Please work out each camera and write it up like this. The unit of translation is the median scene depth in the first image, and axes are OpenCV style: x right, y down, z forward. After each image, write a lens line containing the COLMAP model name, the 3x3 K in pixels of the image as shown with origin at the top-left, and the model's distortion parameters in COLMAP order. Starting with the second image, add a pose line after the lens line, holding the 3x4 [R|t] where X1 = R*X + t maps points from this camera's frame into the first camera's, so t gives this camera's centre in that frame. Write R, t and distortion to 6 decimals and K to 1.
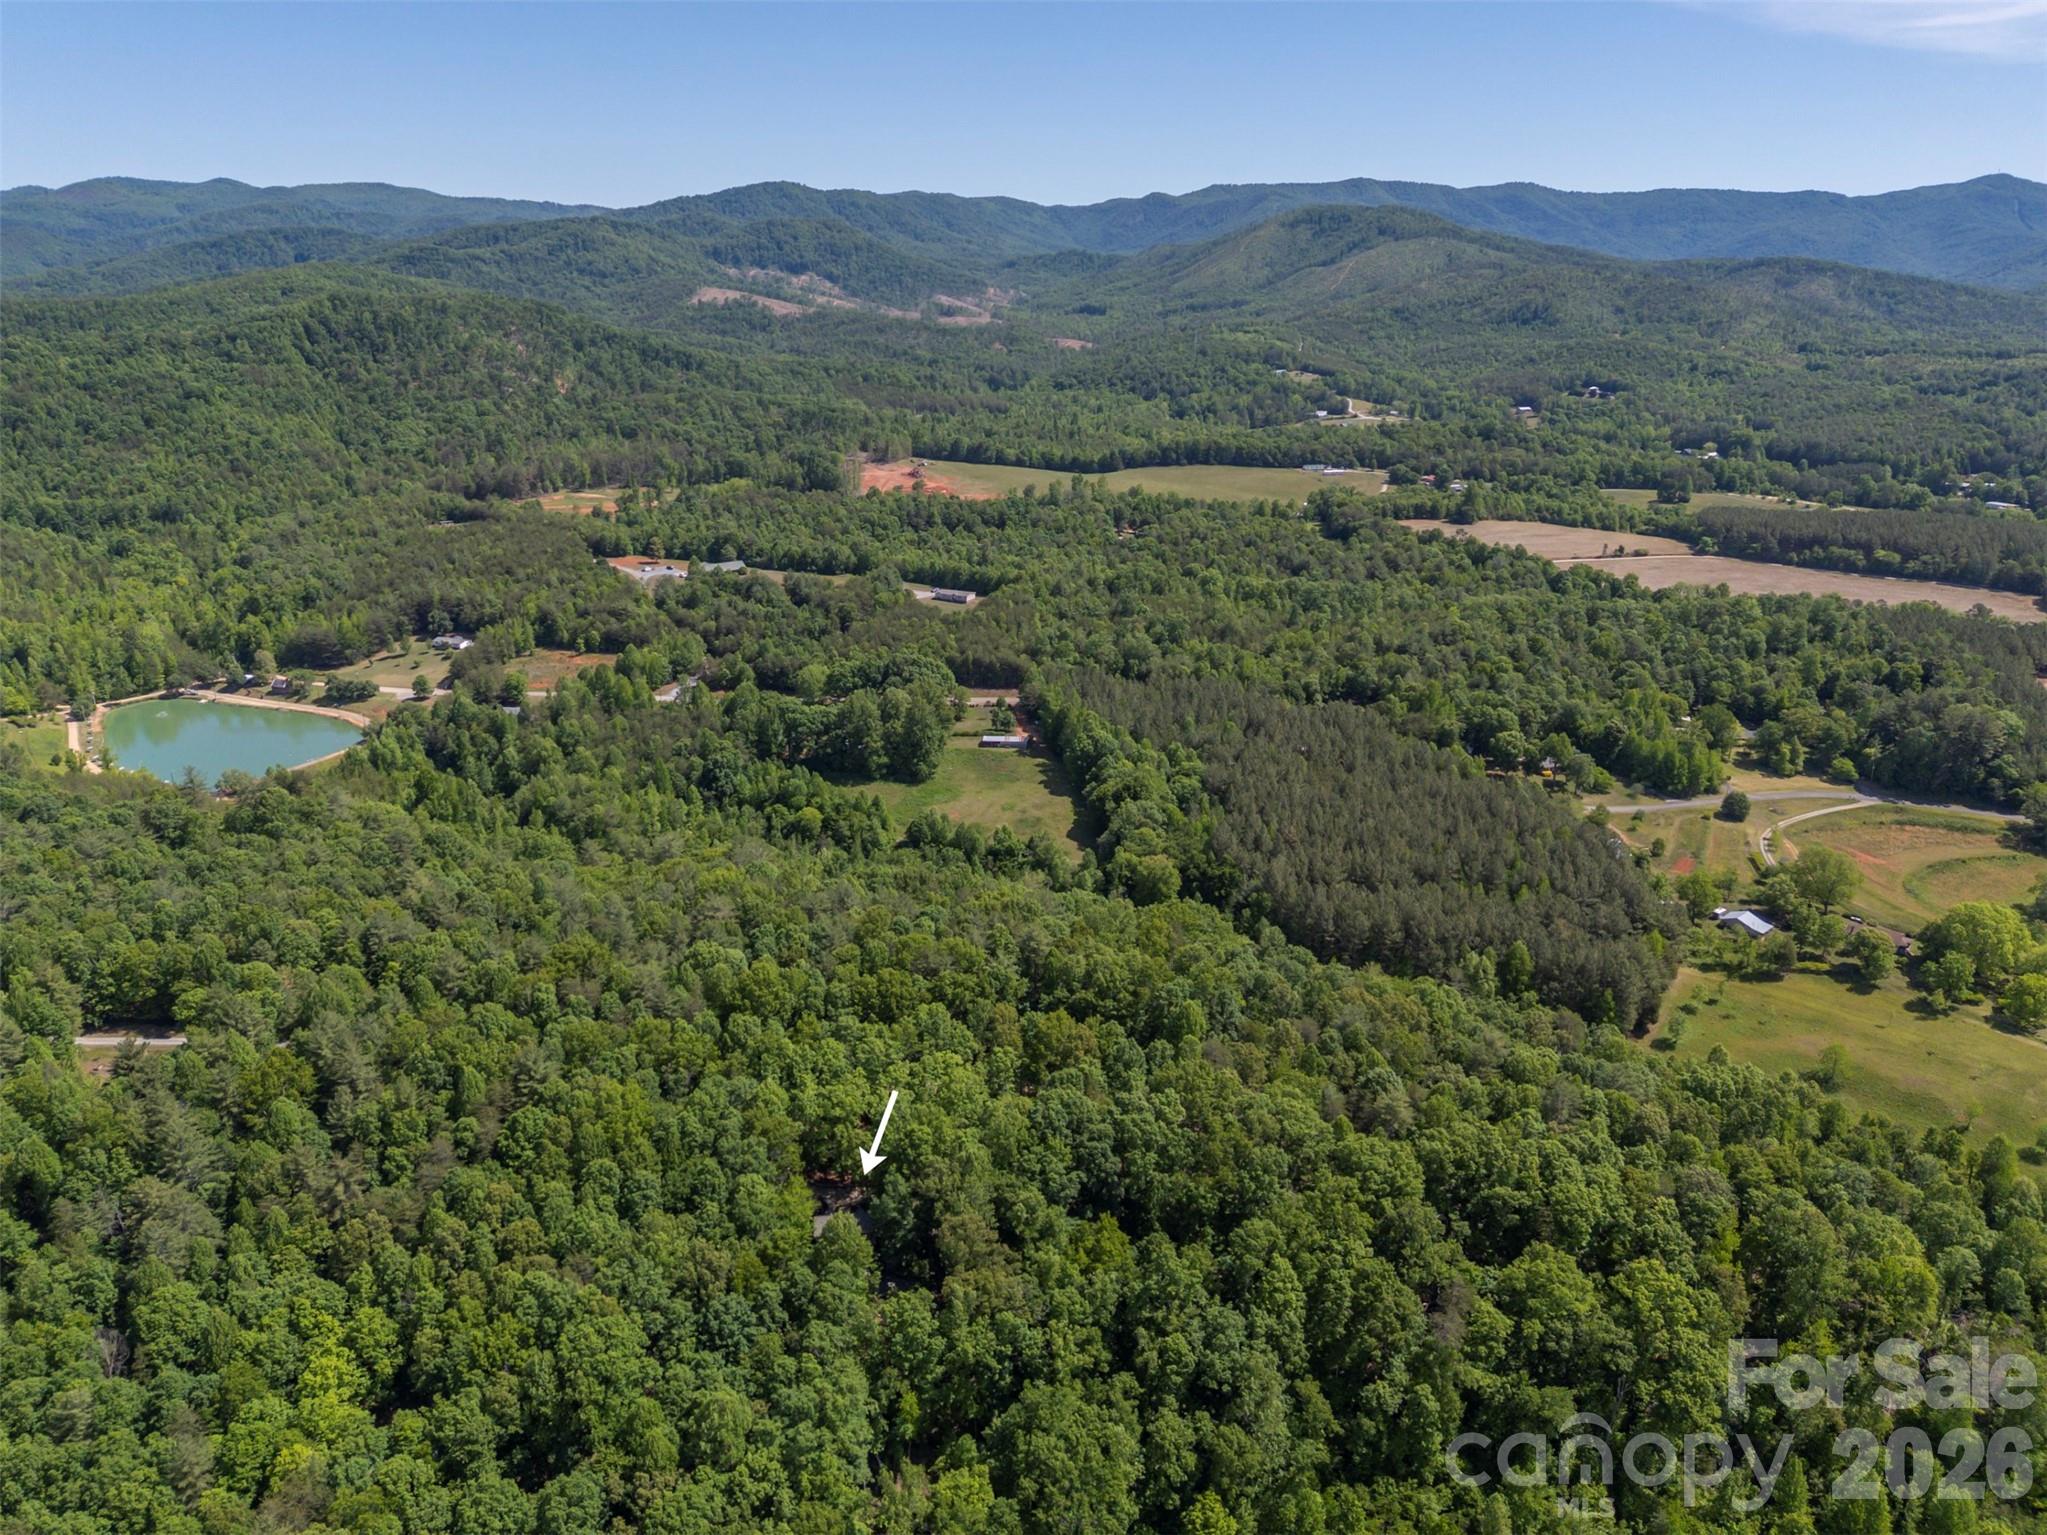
lens RADIAL K [[1516.0, 0, 1023.5], [0, 1516.0, 767.5], [0, 0, 1]] dist [0.083357, -0.080182]
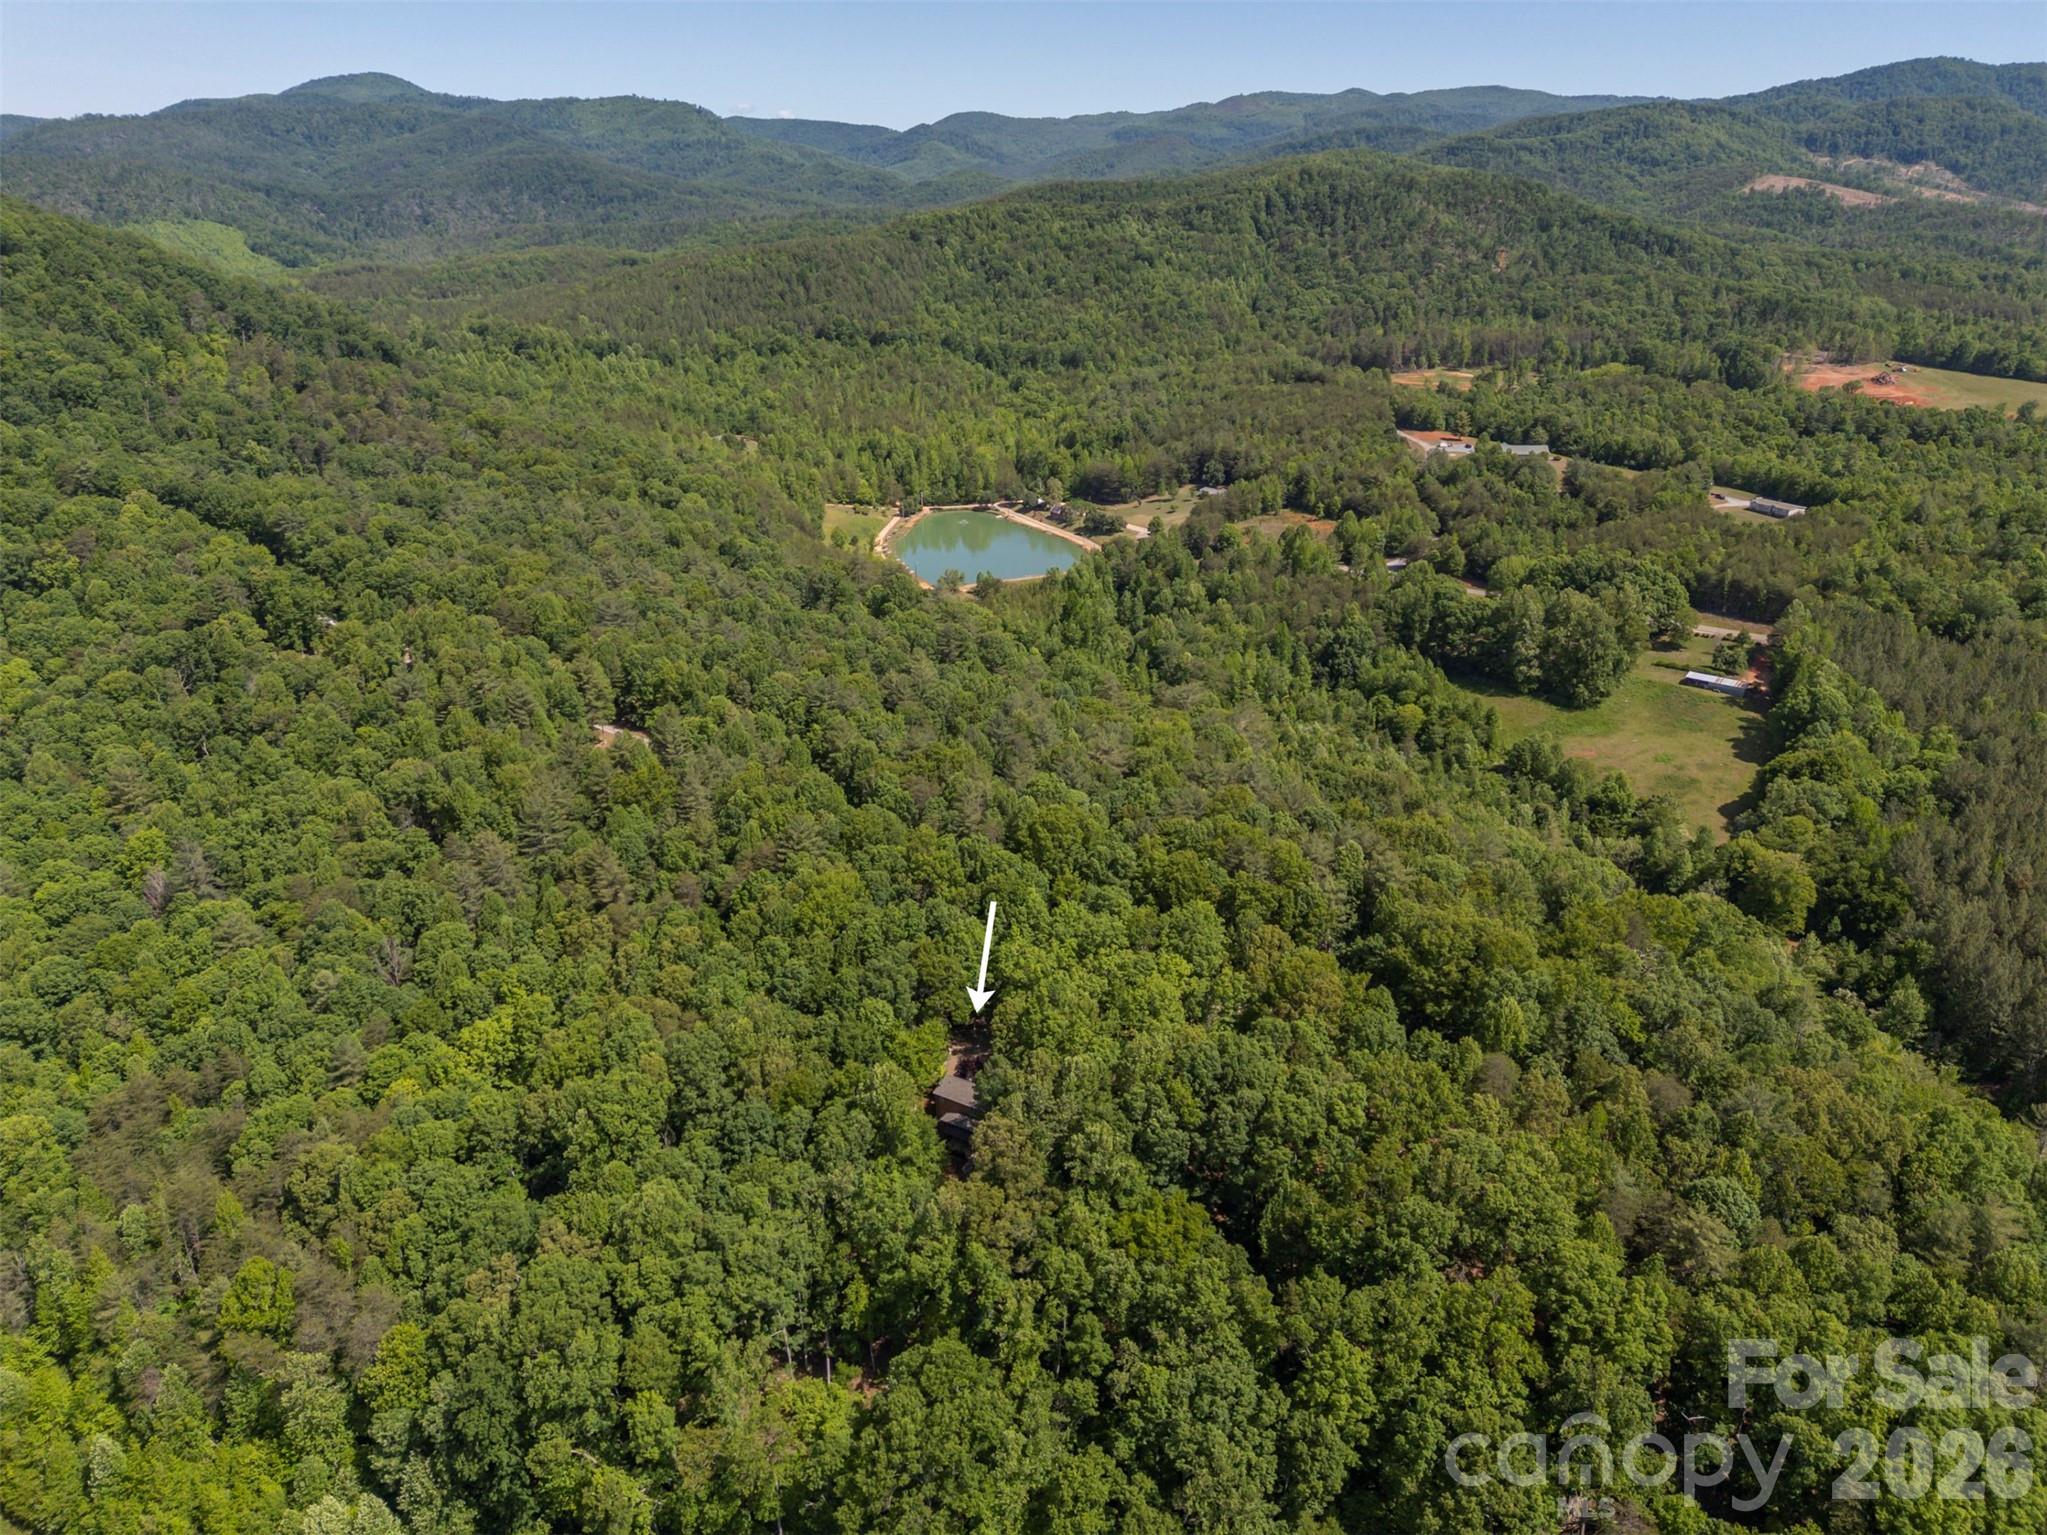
lens RADIAL K [[1516.0, 0, 1023.5], [0, 1516.0, 767.5], [0, 0, 1]] dist [0.083357, -0.080182]
pose [[0.782467, 0.226743, -0.579942, 0.177048], [-0.198515, 0.973584, 0.112808, 0.006452], [0.590201, 0.026859, 0.806810, 0.153850]]
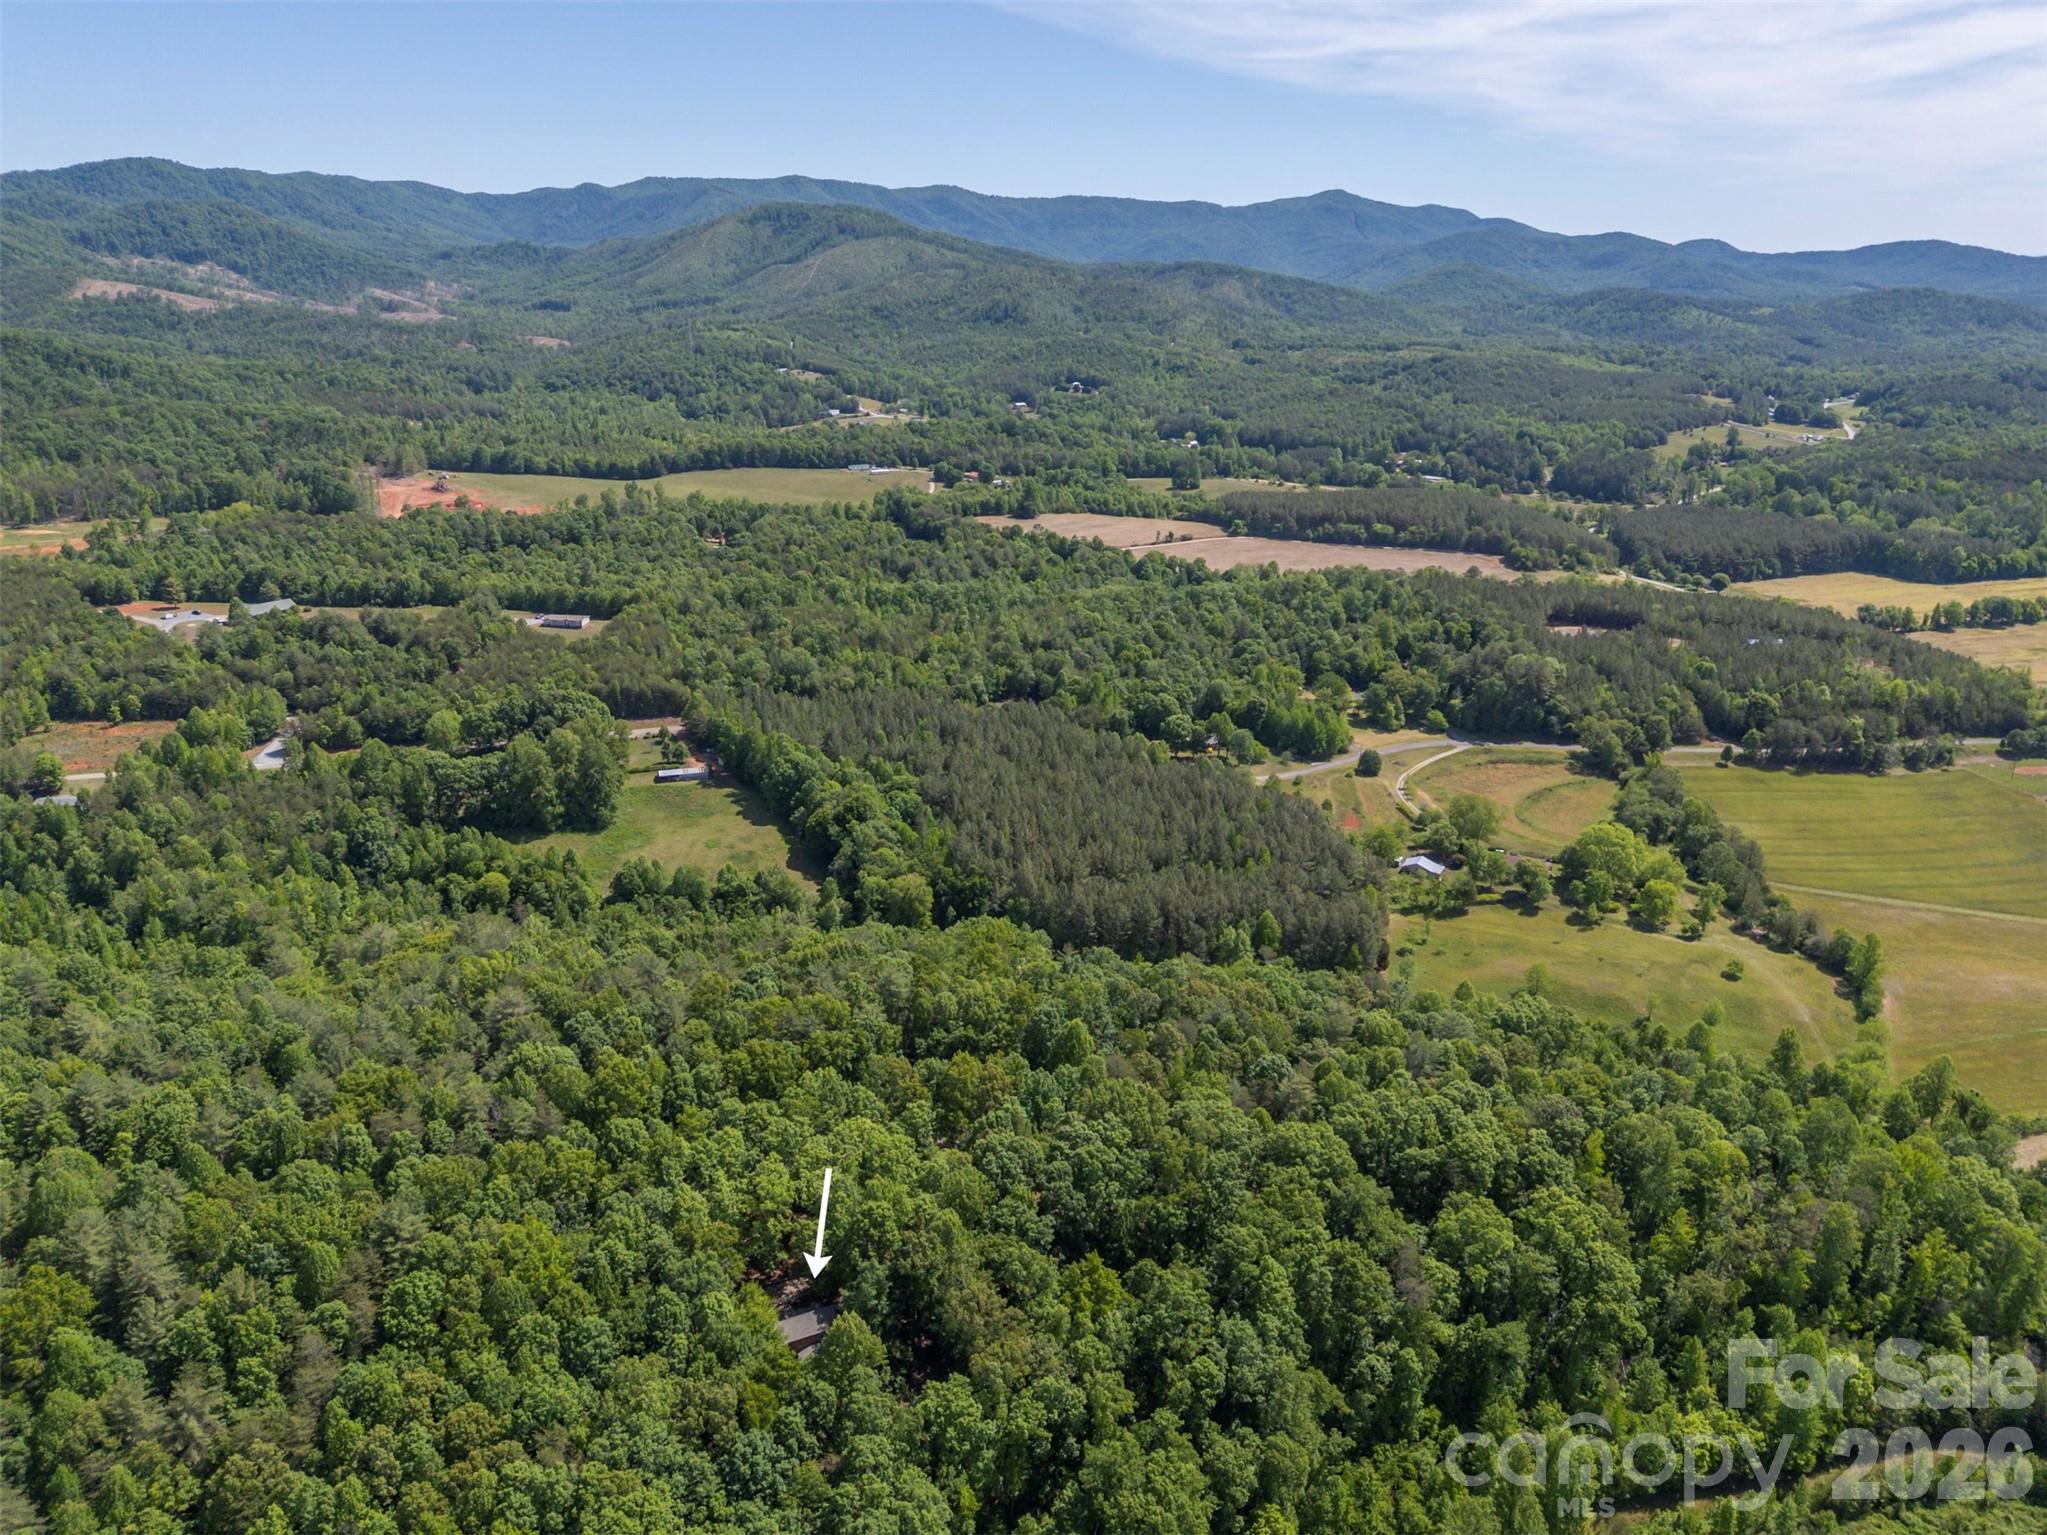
lens RADIAL K [[1516.0, 0, 1023.5], [0, 1516.0, 767.5], [0, 0, 1]] dist [0.083357, -0.080182]
pose [[0.936401, -0.105825, 0.334595, -0.129716], [0.104672, 0.994274, 0.021531, -0.019588], [-0.334958, 0.014861, 0.942116, 0.039760]]
